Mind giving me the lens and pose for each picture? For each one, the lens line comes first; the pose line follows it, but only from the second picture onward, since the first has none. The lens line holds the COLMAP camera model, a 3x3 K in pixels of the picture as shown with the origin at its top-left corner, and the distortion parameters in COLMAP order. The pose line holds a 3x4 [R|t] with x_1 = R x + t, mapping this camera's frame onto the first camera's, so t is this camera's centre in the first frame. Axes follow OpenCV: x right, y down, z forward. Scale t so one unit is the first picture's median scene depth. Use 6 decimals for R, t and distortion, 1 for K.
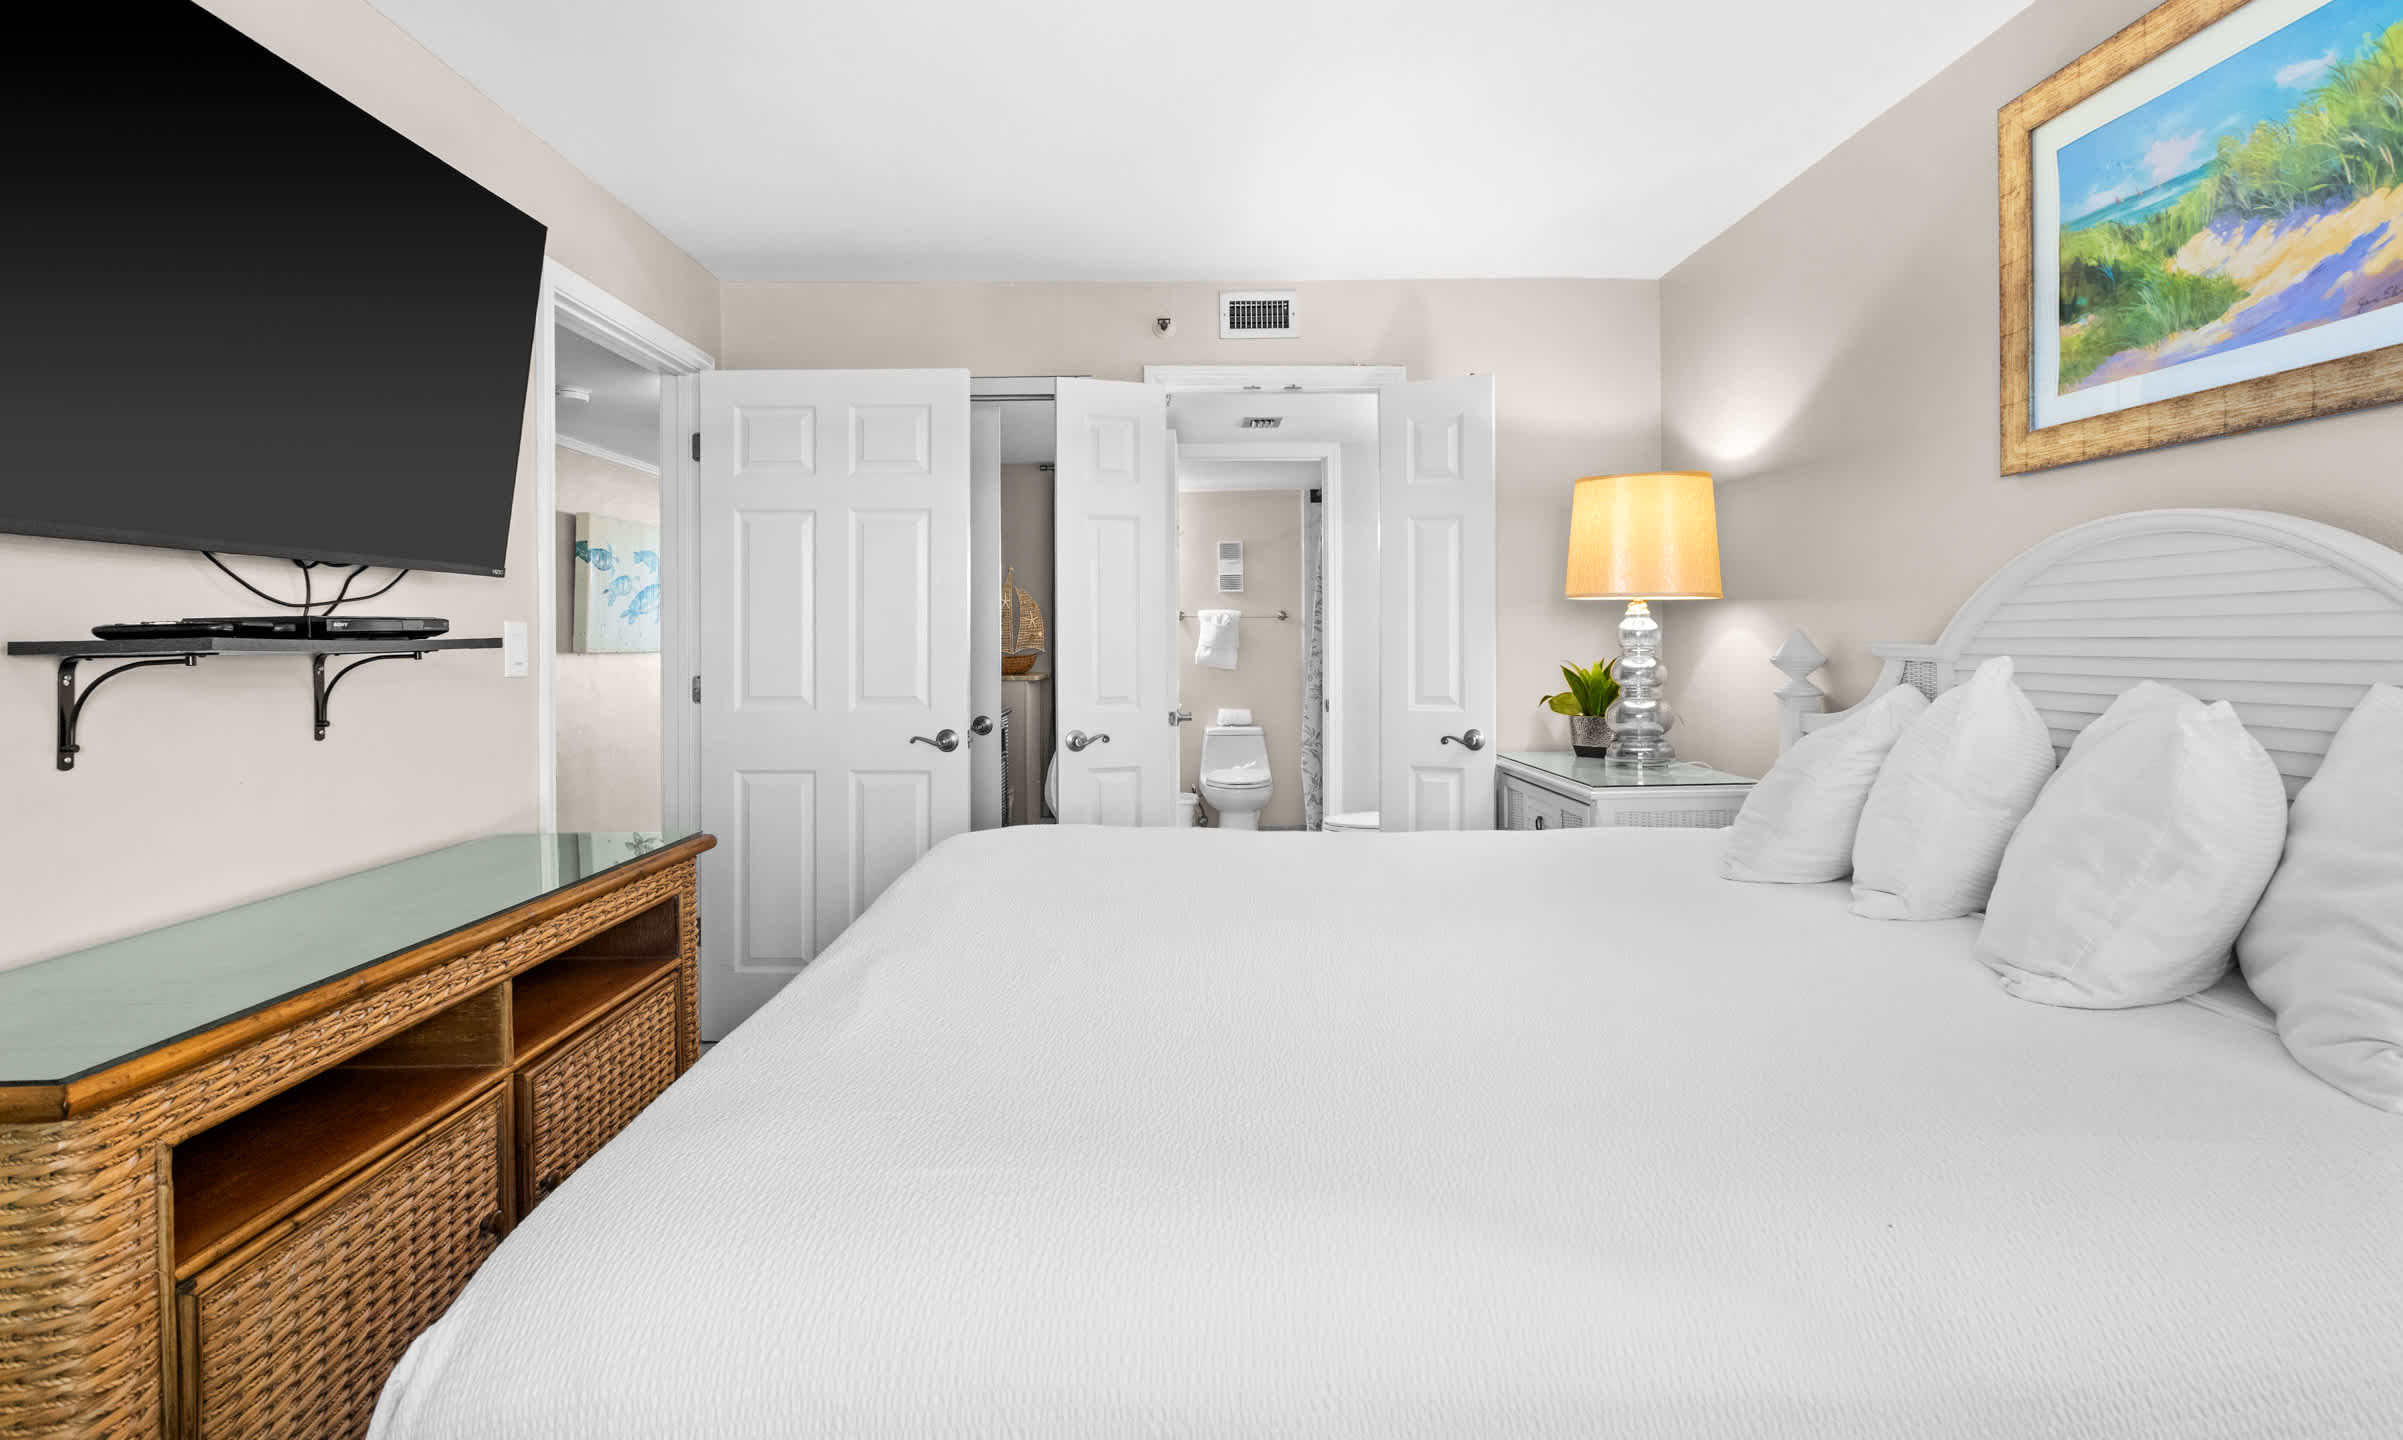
lens RADIAL K [[1165.0, 0, 1231.0], [0, 1165.0, 669.4], [0, 0, 1]] dist [0.000370, 0.001008]
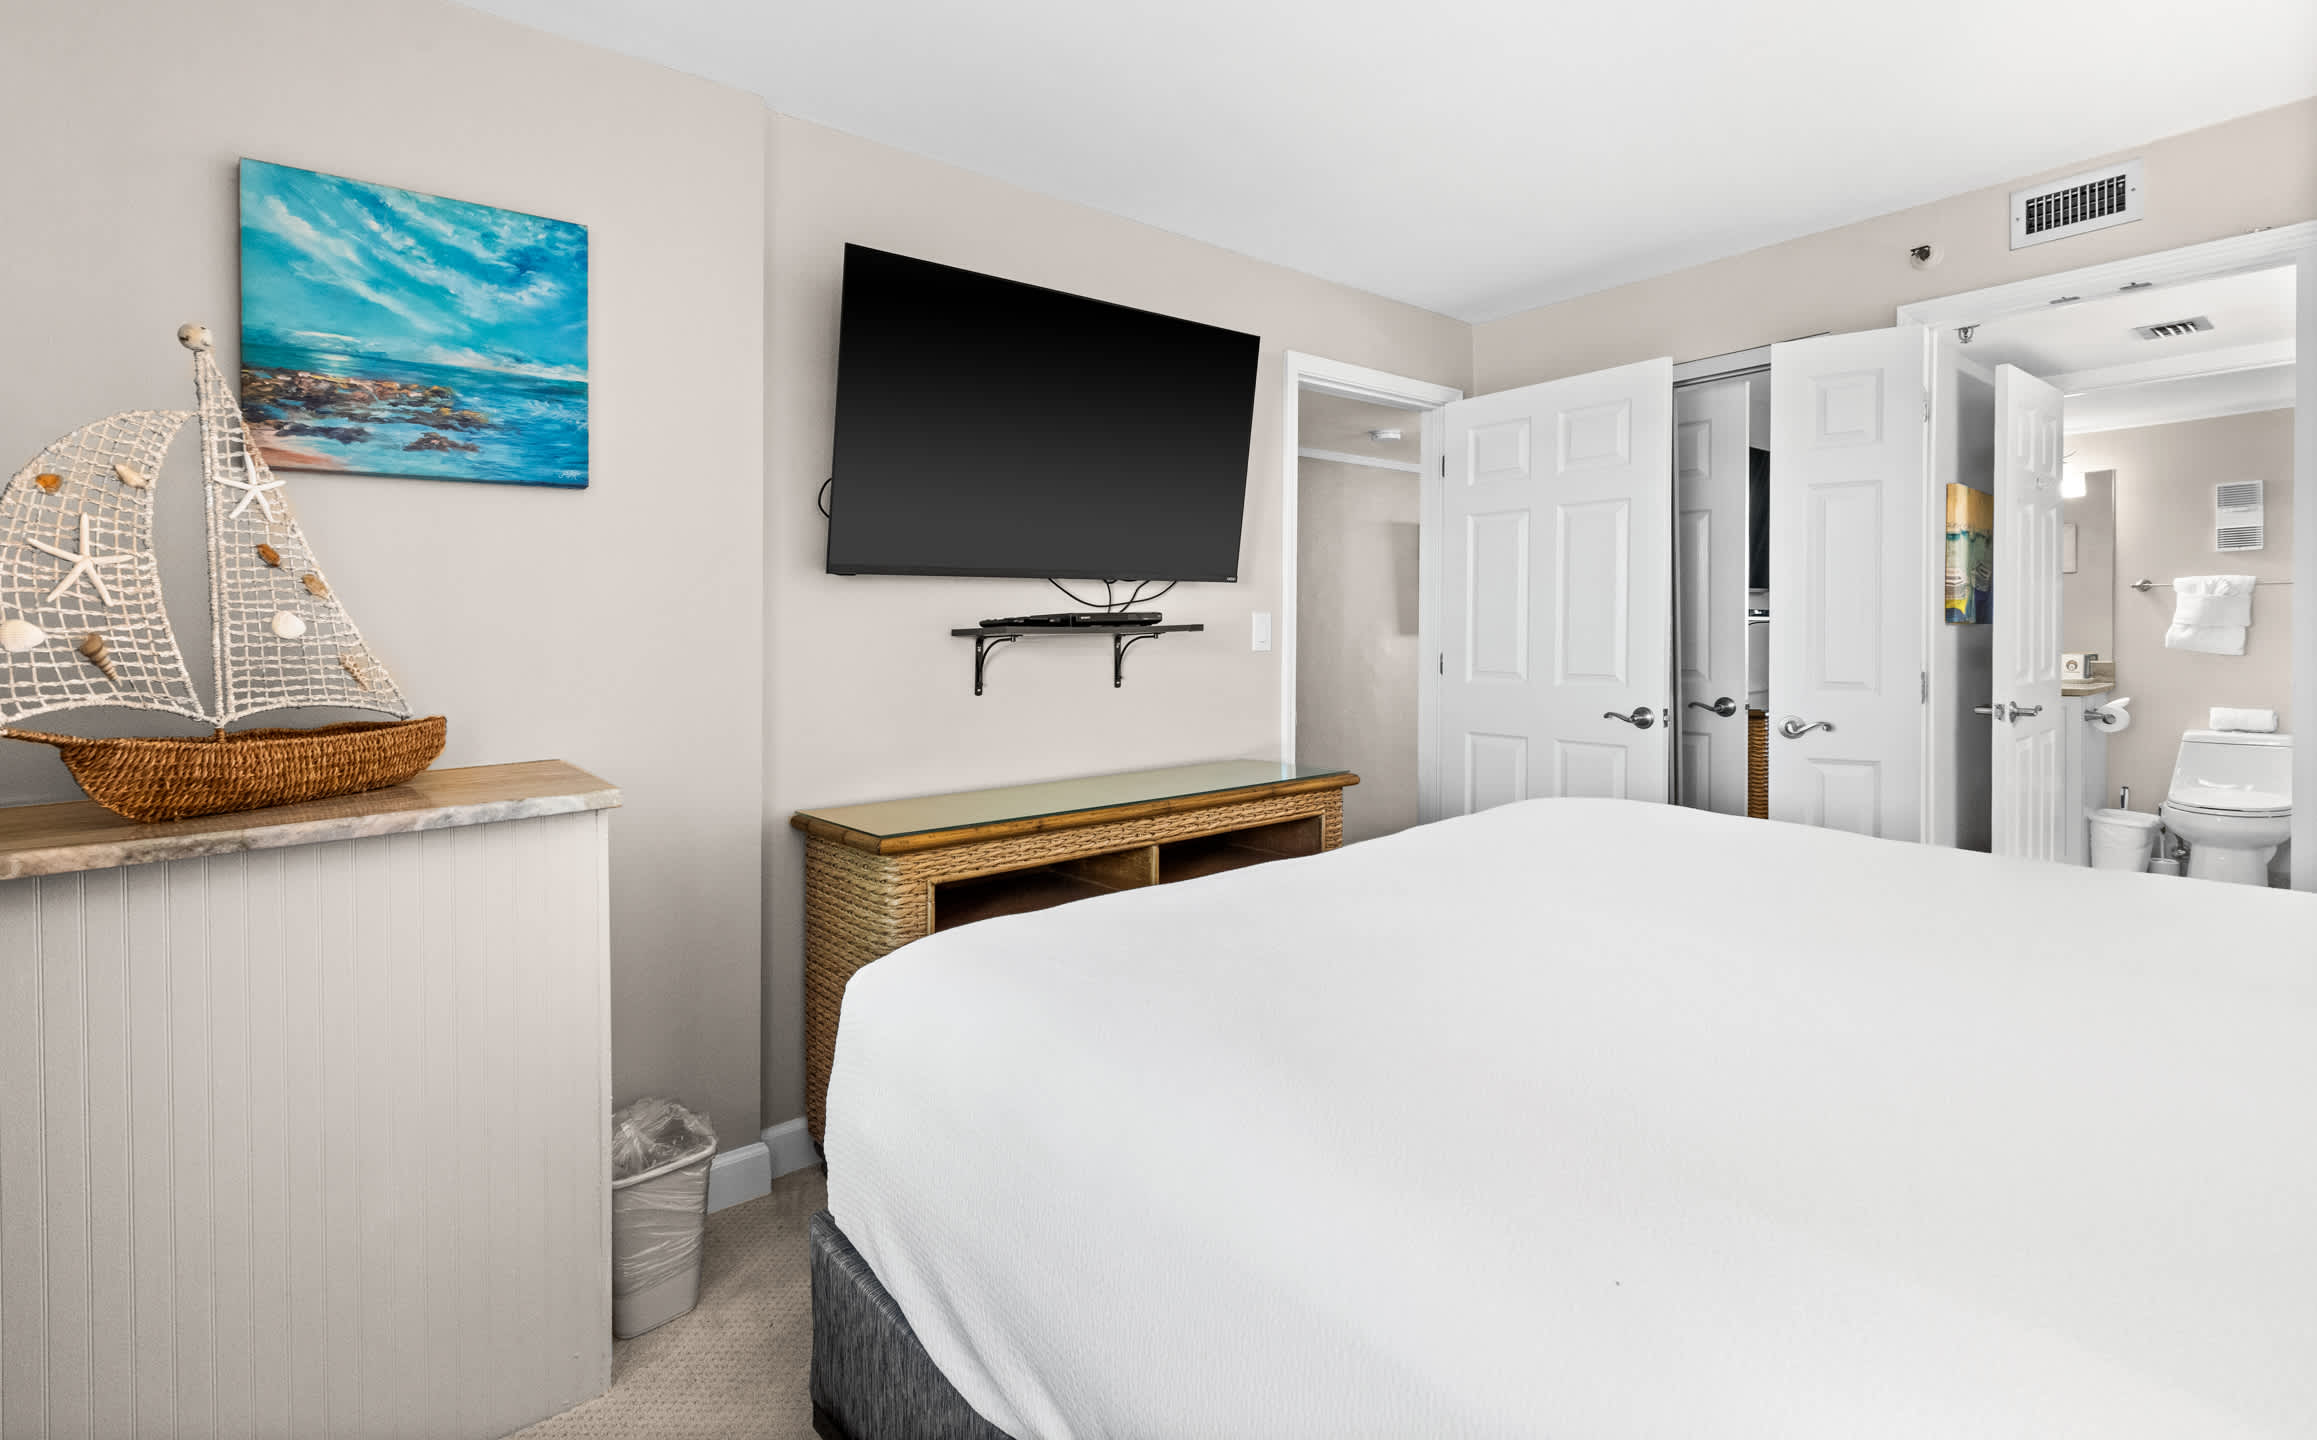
lens RADIAL K [[1082.1, 0, 1148.6], [0, 1082.1, 649.2], [0, 0, 1]] dist [0.002818, 0.001776]
pose [[0.602172, 0.010966, -0.798291, 0.365496], [-0.010647, 0.999927, 0.005705, -0.001712], [0.798295, 0.005064, 0.602245, 0.086872]]
